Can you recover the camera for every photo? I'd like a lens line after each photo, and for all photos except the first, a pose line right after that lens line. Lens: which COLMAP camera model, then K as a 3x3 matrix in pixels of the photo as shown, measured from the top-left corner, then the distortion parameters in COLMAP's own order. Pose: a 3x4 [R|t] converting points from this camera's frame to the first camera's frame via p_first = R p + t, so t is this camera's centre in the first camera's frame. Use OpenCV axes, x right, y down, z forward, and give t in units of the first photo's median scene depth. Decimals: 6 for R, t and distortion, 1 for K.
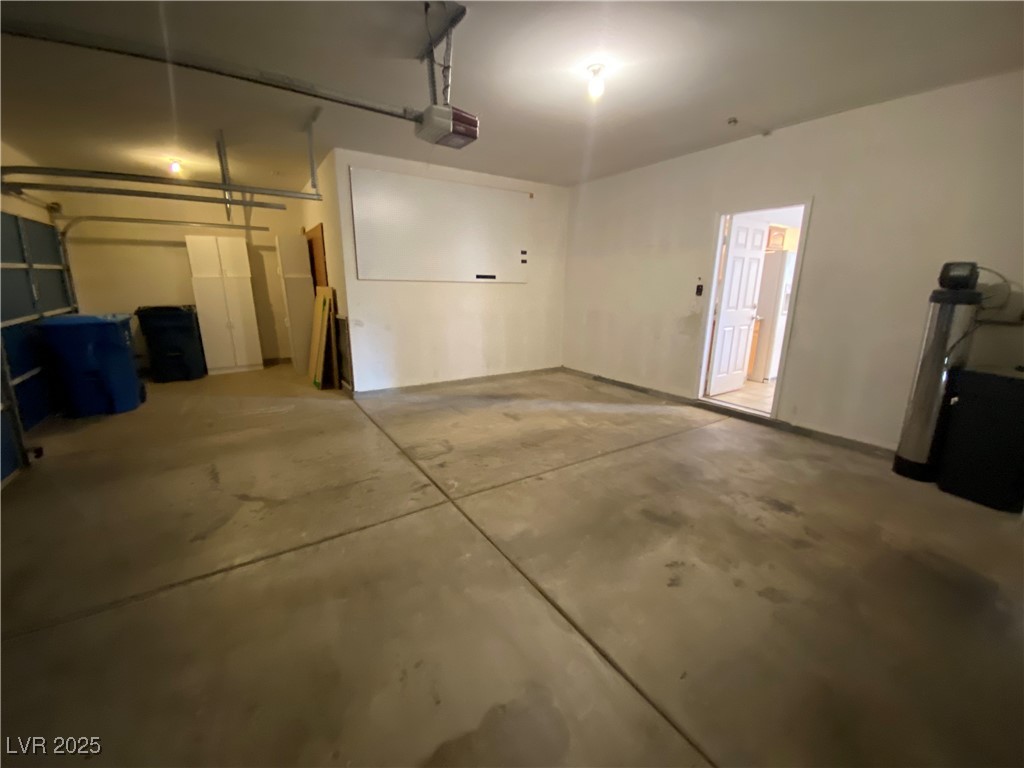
lens RADIAL K [[407.9, 0, 507.5], [0, 407.9, 383.1], [0, 0, 1]] dist [0.019251, -0.021371]
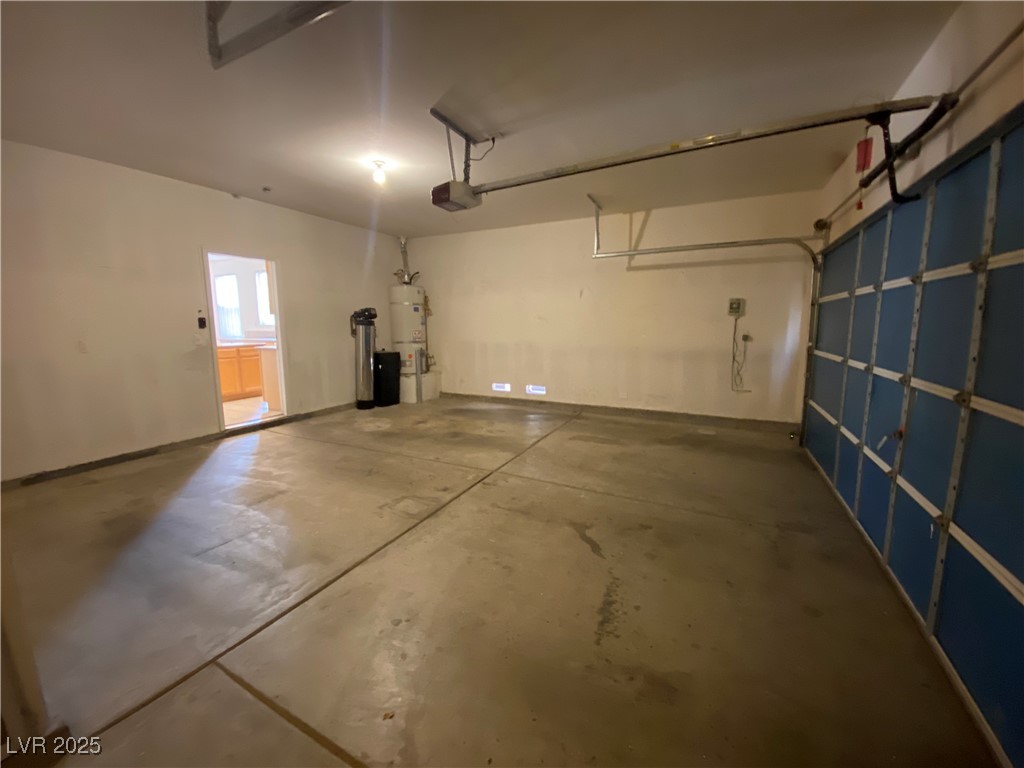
lens RADIAL K [[407.9, 0, 507.5], [0, 407.9, 383.1], [0, 0, 1]] dist [0.019251, -0.021371]
pose [[-0.504964, -0.132818, 0.852860, -1.143515], [0.200770, 0.942914, 0.265715, -0.309837], [-0.839466, 0.305405, -0.449472, 1.318294]]
